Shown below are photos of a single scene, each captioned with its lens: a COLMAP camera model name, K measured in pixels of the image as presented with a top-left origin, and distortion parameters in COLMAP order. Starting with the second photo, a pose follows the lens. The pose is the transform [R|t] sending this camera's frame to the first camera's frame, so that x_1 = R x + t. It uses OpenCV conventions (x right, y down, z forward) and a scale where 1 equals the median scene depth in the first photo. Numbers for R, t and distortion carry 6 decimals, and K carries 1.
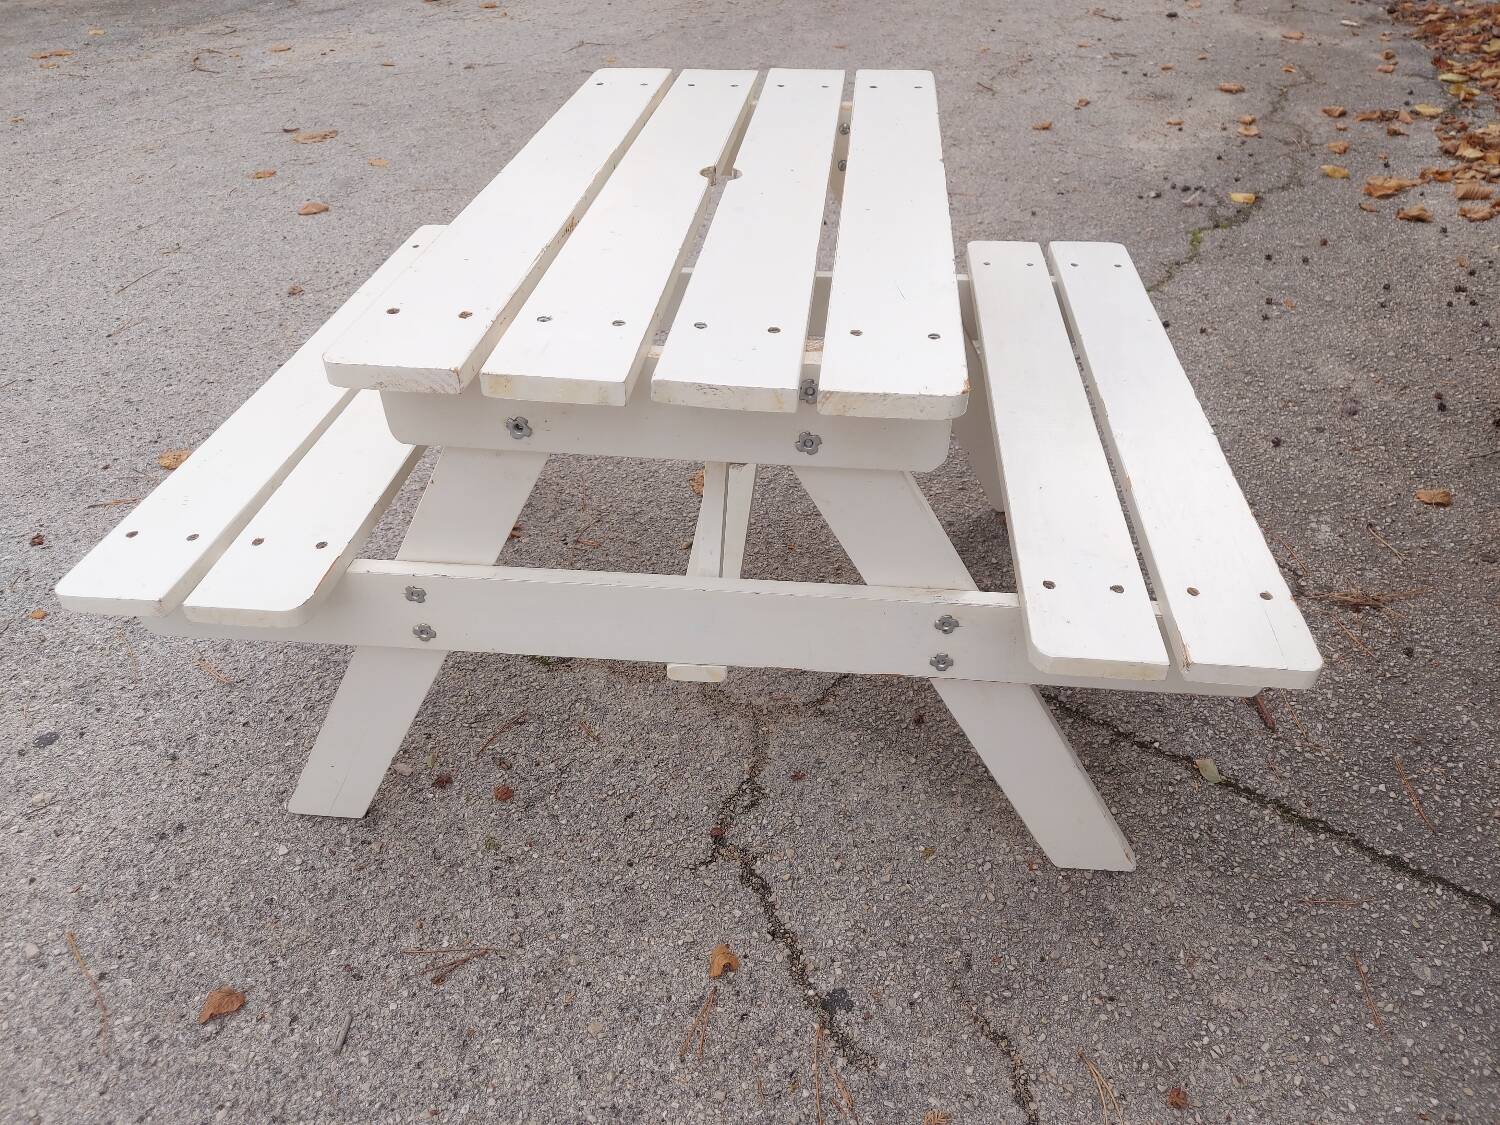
lens RADIAL K [[1085.8, 0, 748.0], [0, 1085.8, 561.5], [0, 0, 1]] dist [0.072209, -0.077899]
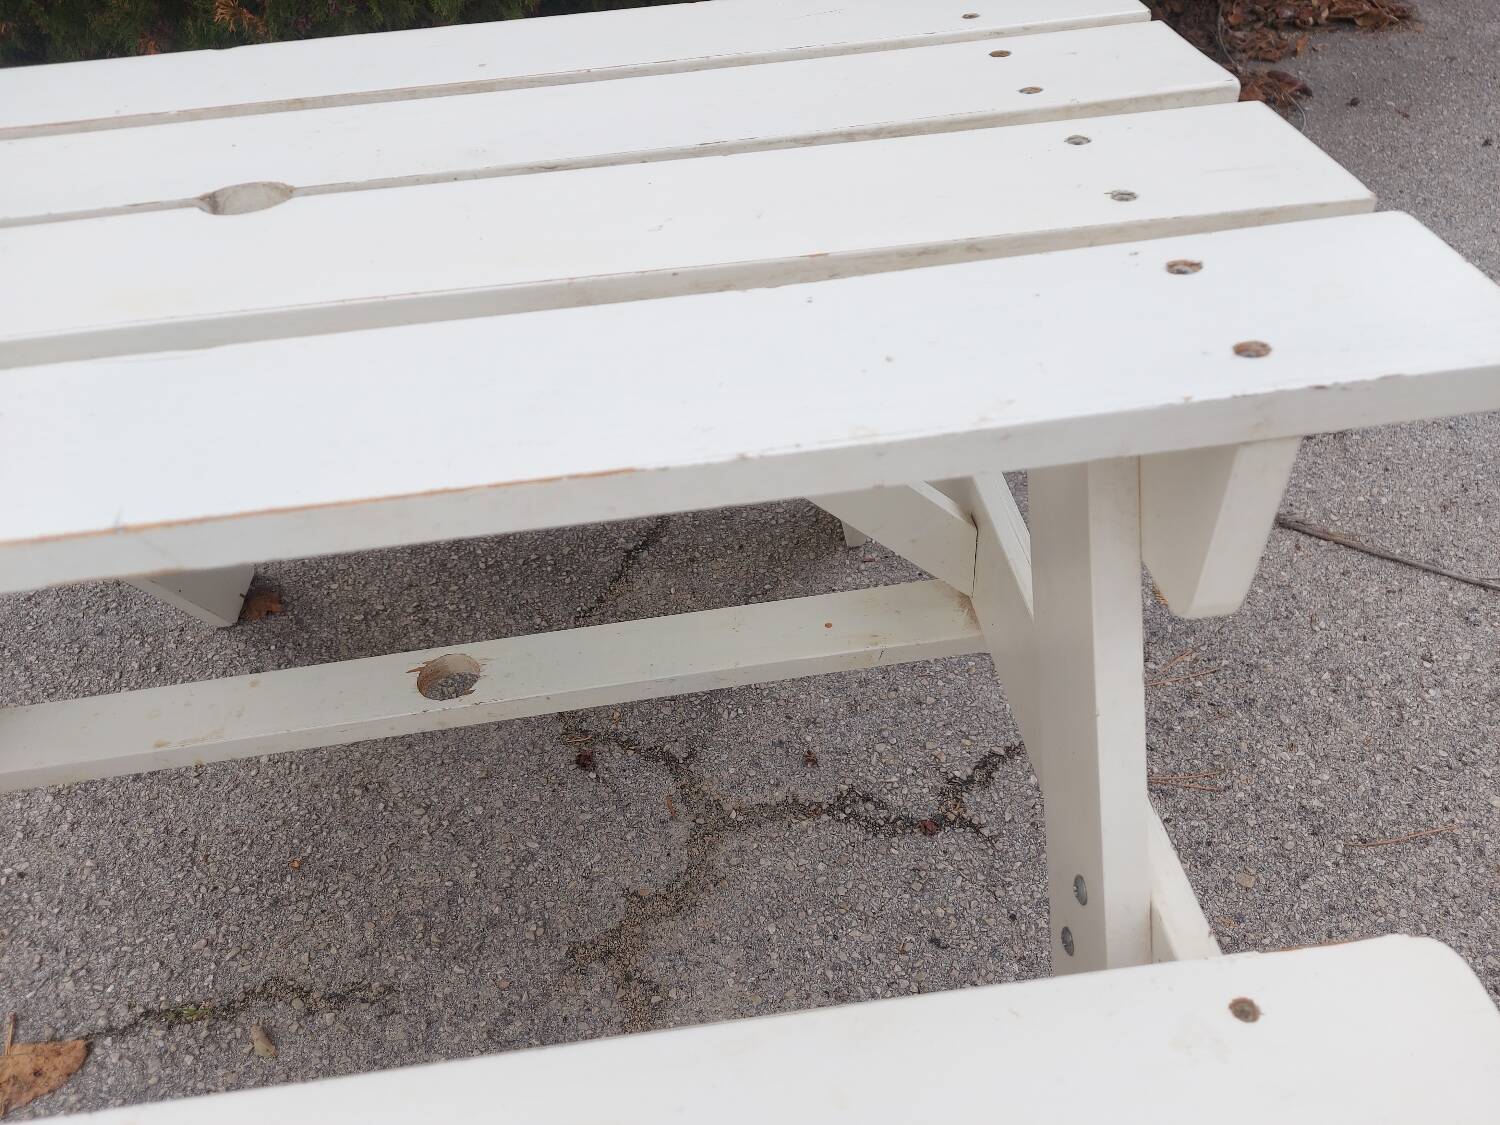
lens RADIAL K [[1085.8, 0, 750.3], [0, 1085.8, 568.8], [0, 0, 1]] dist [0.072209, -0.077899]
pose [[-0.202642, -0.655834, 0.727199, -0.474429], [0.635203, 0.477147, 0.607328, -0.415371], [-0.745287, 0.584990, 0.319897, 0.781173]]
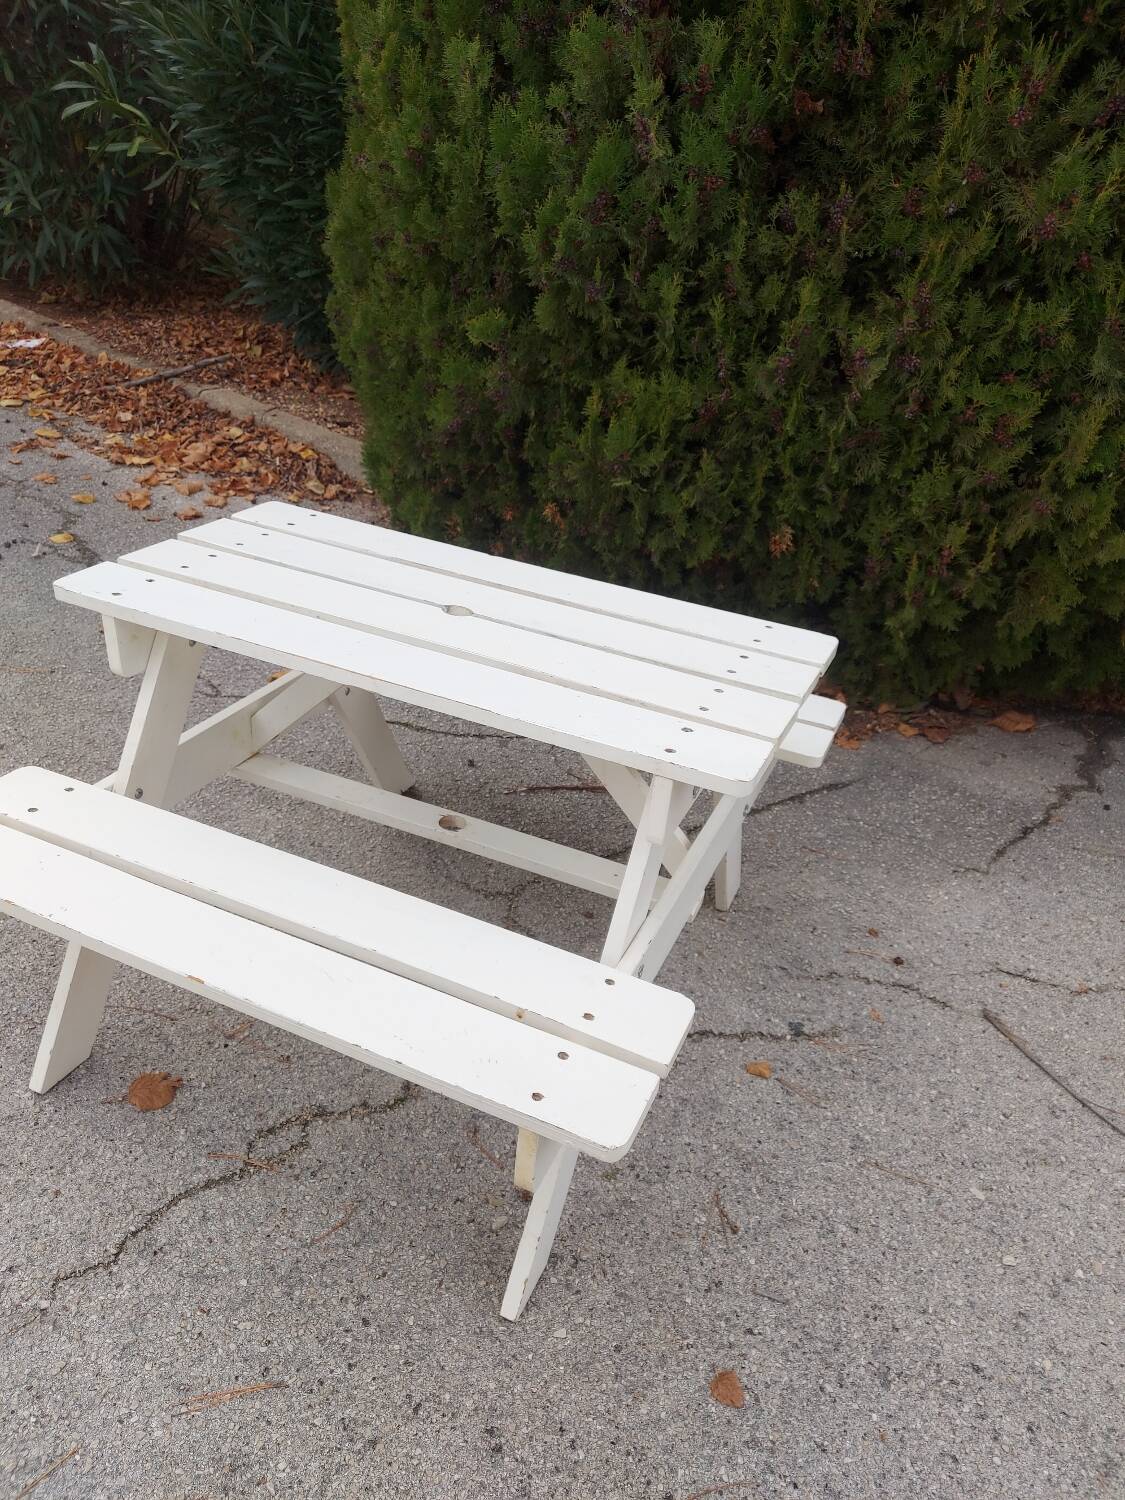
lens RADIAL K [[1085.8, 0, 561.2], [0, 1085.8, 741.5], [0, 0, 1]] dist [0.072209, -0.077899]
pose [[0.313775, -0.425250, 0.848945, -1.106440], [0.489108, 0.838737, 0.239360, -0.461356], [-0.813829, 0.340121, 0.471168, 0.350210]]
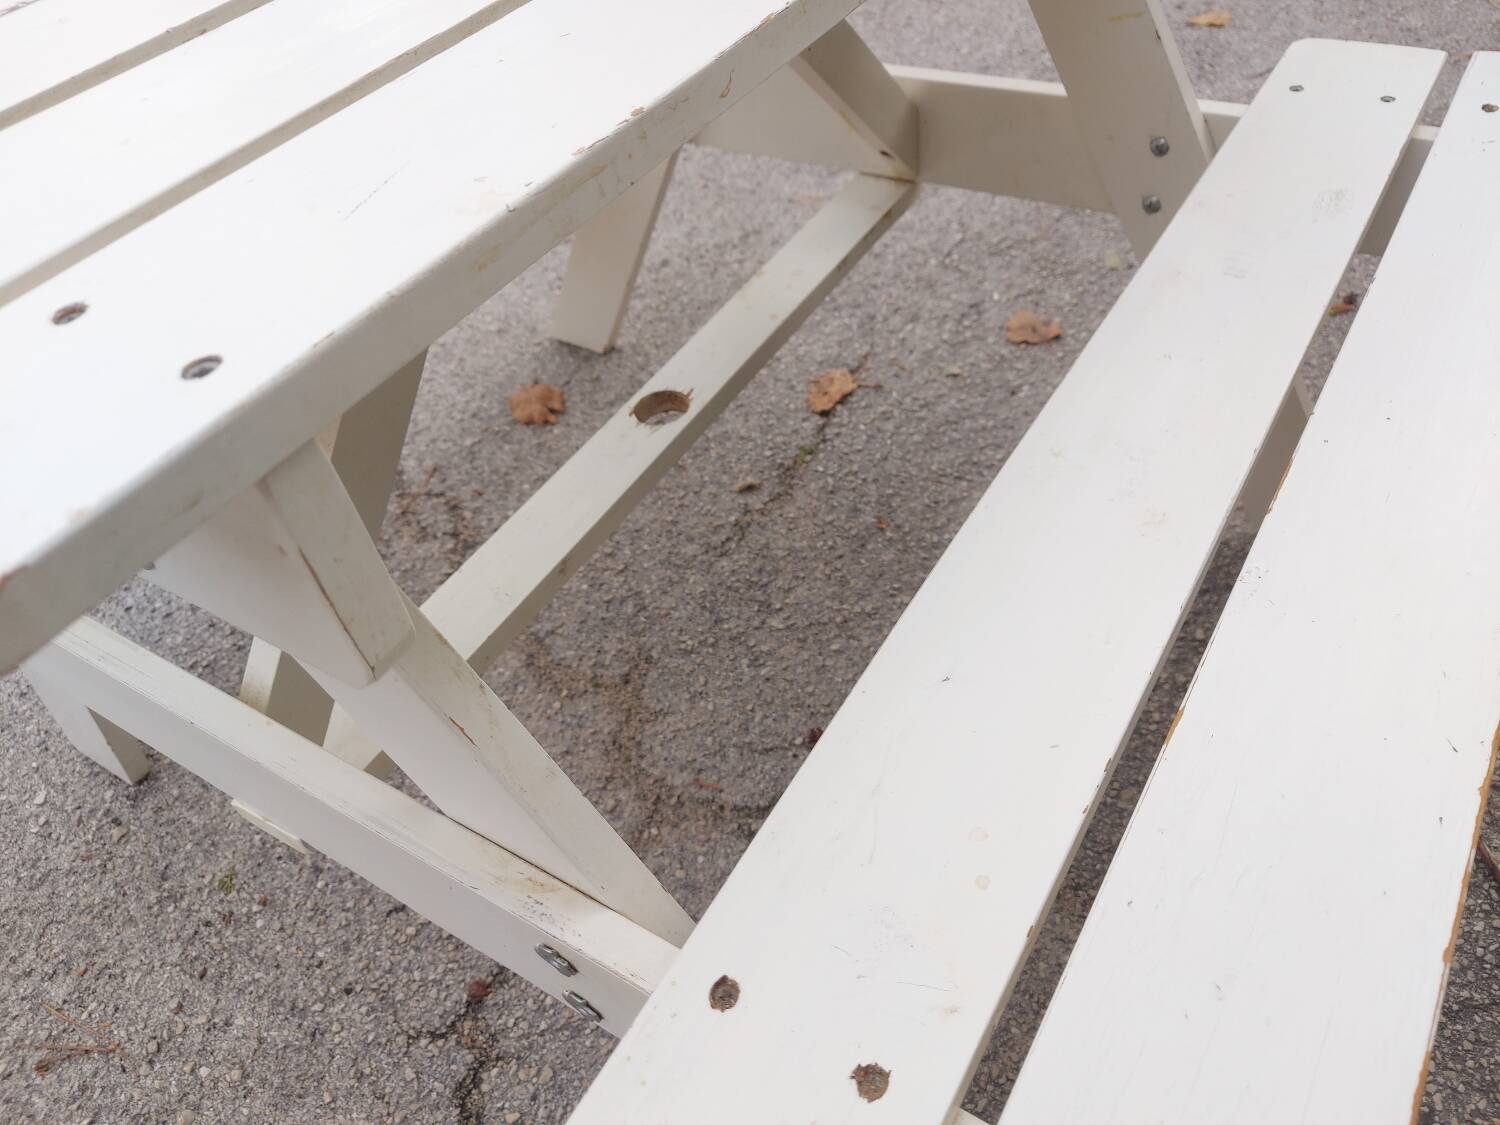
lens RADIAL K [[1085.8, 0, 748.4], [0, 1085.8, 566.6], [0, 0, 1]] dist [0.072209, -0.077899]
pose [[0.889669, 0.246853, -0.384125, 0.322626], [-0.166792, 0.958822, 0.229870, -0.181240], [0.425052, -0.140439, 0.894208, 0.547279]]
